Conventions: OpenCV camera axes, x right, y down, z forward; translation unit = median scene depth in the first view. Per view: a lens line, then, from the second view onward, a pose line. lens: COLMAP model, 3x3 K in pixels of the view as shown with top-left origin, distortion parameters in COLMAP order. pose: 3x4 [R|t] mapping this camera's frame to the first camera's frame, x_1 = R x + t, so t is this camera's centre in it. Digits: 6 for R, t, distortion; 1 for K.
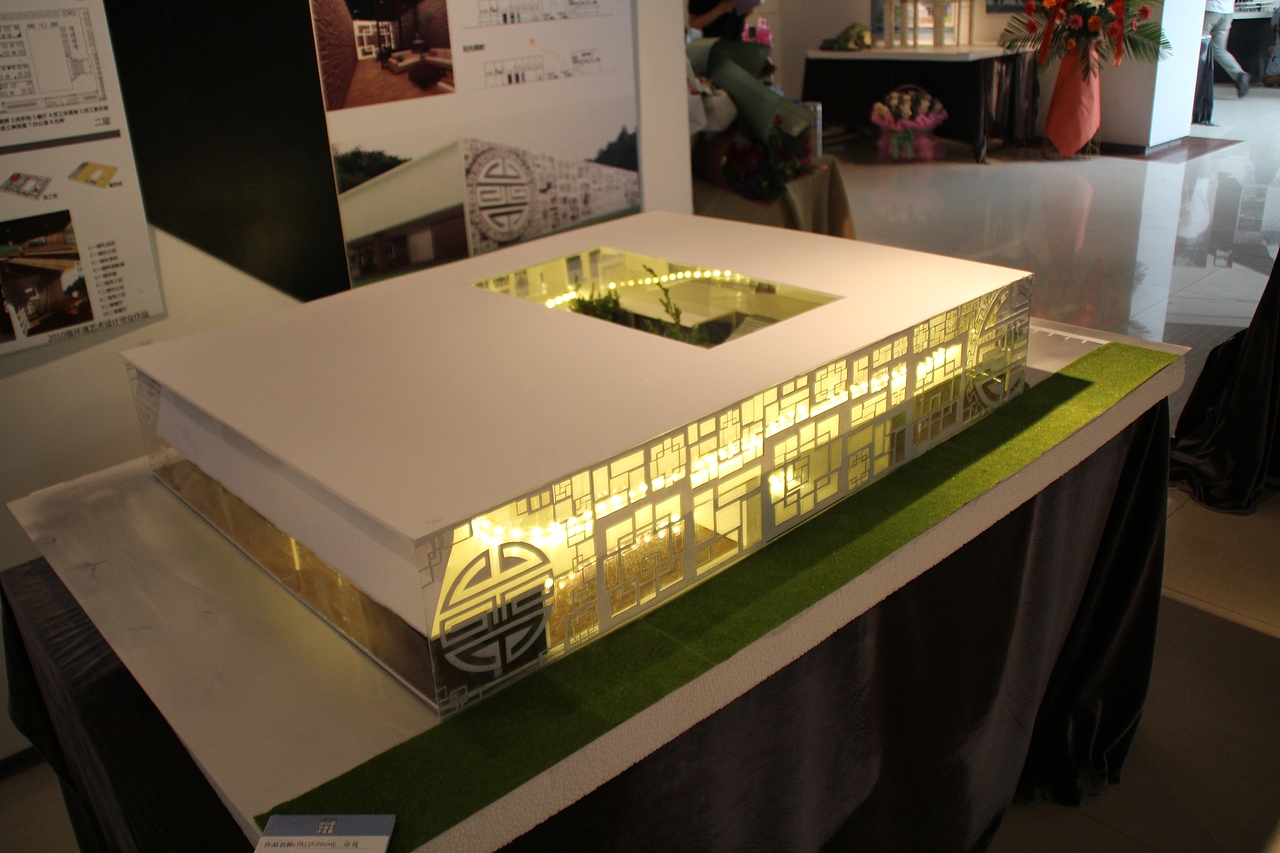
lens RADIAL K [[1046.7, 0, 640.0], [0, 1046.7, 426.5], [0, 0, 1]] dist [-0.169759, 0.117562]
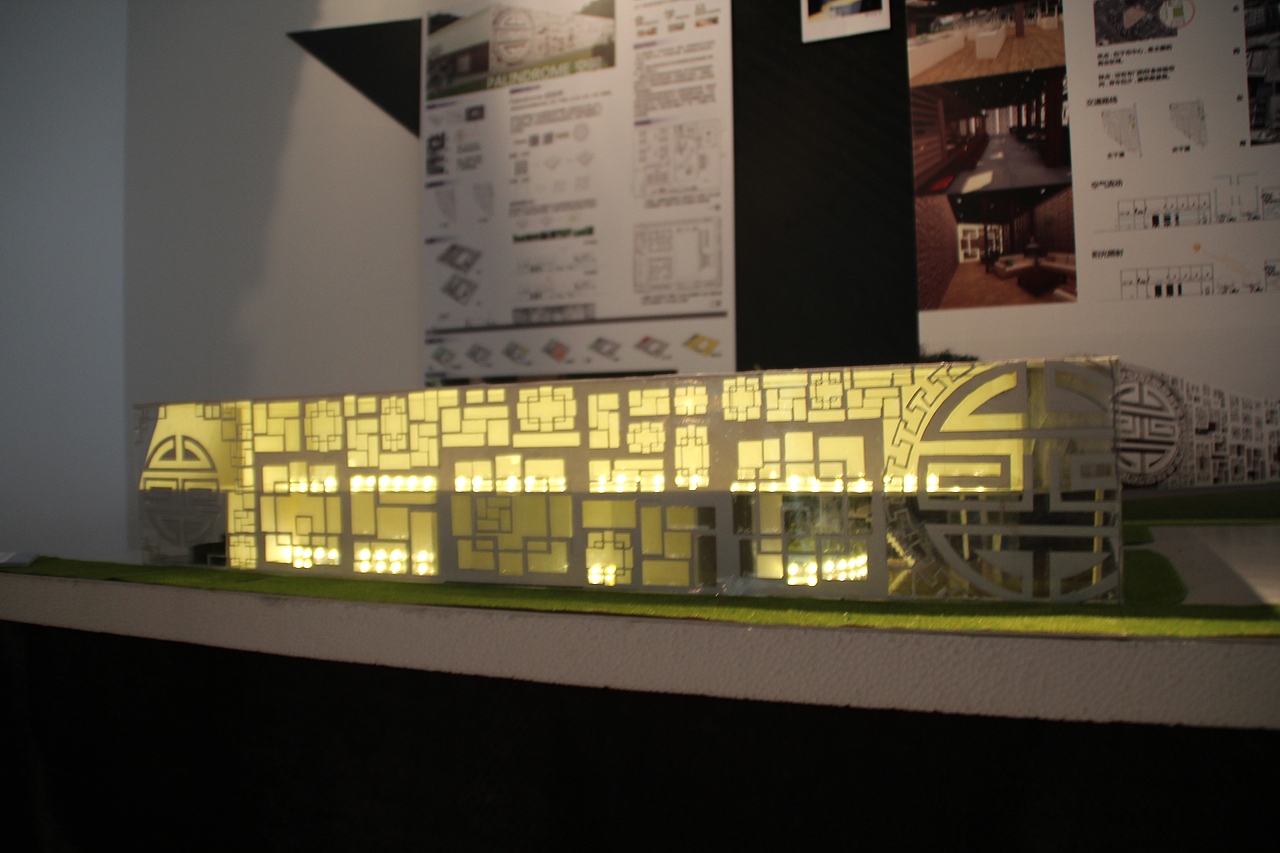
lens RADIAL K [[1046.7, 0, 640.0], [0, 1046.7, 426.5], [0, 0, 1]] dist [-0.169759, 0.117562]
pose [[0.399760, 0.035417, -0.915935, 0.517936], [-0.365590, 0.922494, -0.123891, 0.022547], [0.840557, 0.384383, 0.381724, 0.420215]]
